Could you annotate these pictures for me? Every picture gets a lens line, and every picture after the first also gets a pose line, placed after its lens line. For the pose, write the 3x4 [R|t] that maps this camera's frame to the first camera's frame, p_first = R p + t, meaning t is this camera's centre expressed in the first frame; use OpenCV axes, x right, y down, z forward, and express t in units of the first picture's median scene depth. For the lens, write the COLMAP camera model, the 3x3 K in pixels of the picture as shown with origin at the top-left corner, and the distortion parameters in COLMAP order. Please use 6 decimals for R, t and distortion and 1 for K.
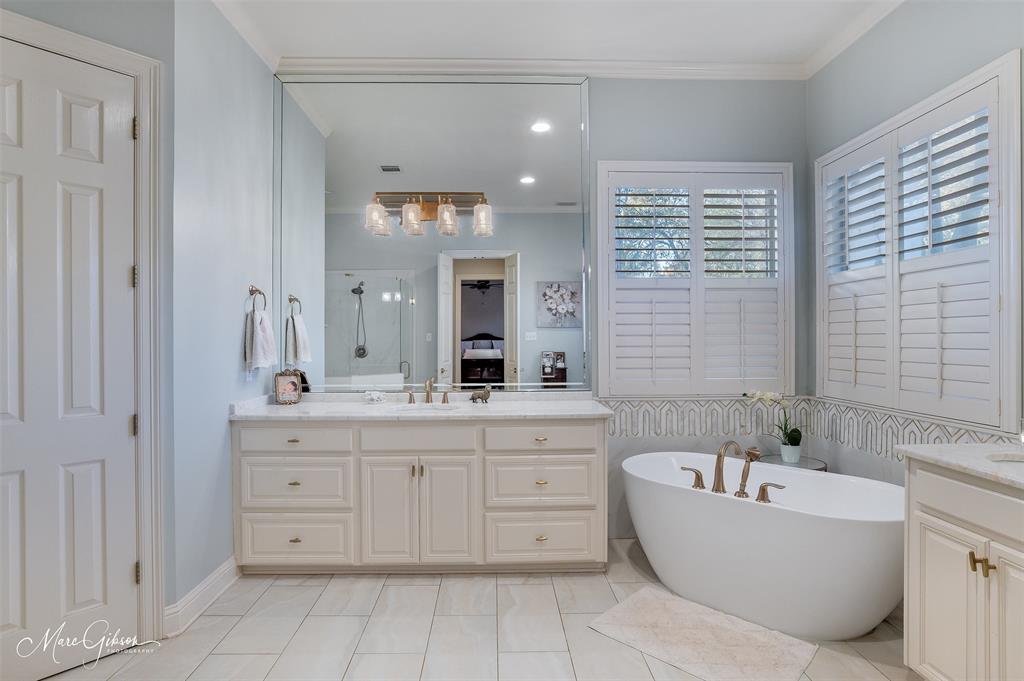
lens RADIAL K [[526.0, 0, 505.0], [0, 526.0, 334.5], [0, 0, 1]] dist [-0.047177, 0.016590]
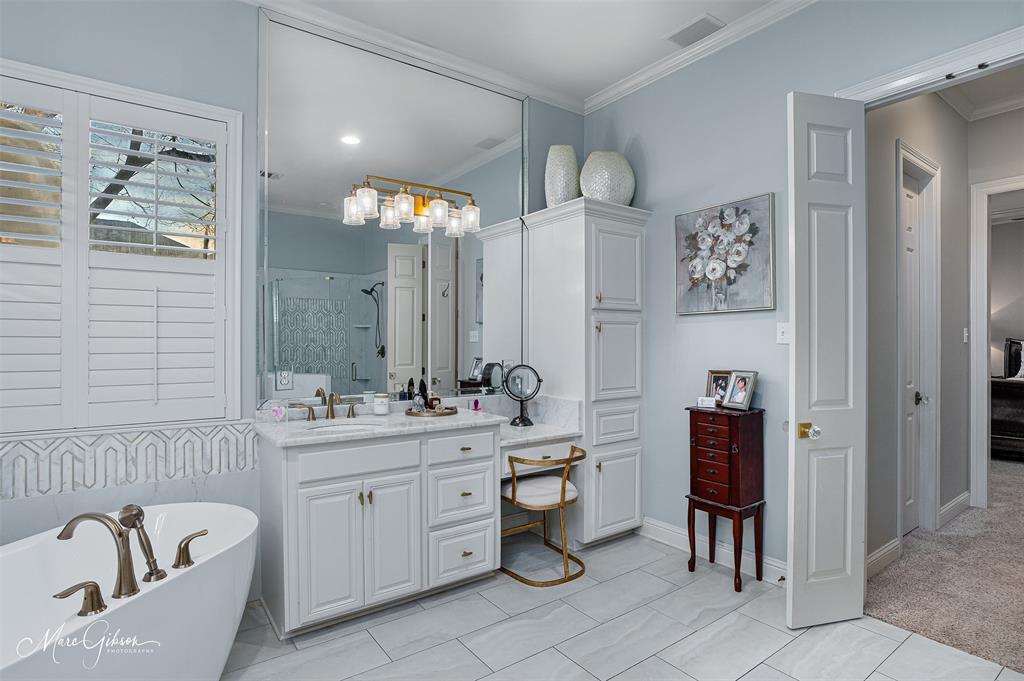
lens RADIAL K [[526.0, 0, 505.0], [0, 526.0, 334.5], [0, 0, 1]] dist [-0.047177, 0.016590]
pose [[-0.560118, 0.014024, 0.828294, -0.356062], [-0.000175, 0.999855, -0.017047, 0.007942], [-0.828413, -0.009693, -0.560034, 1.015165]]
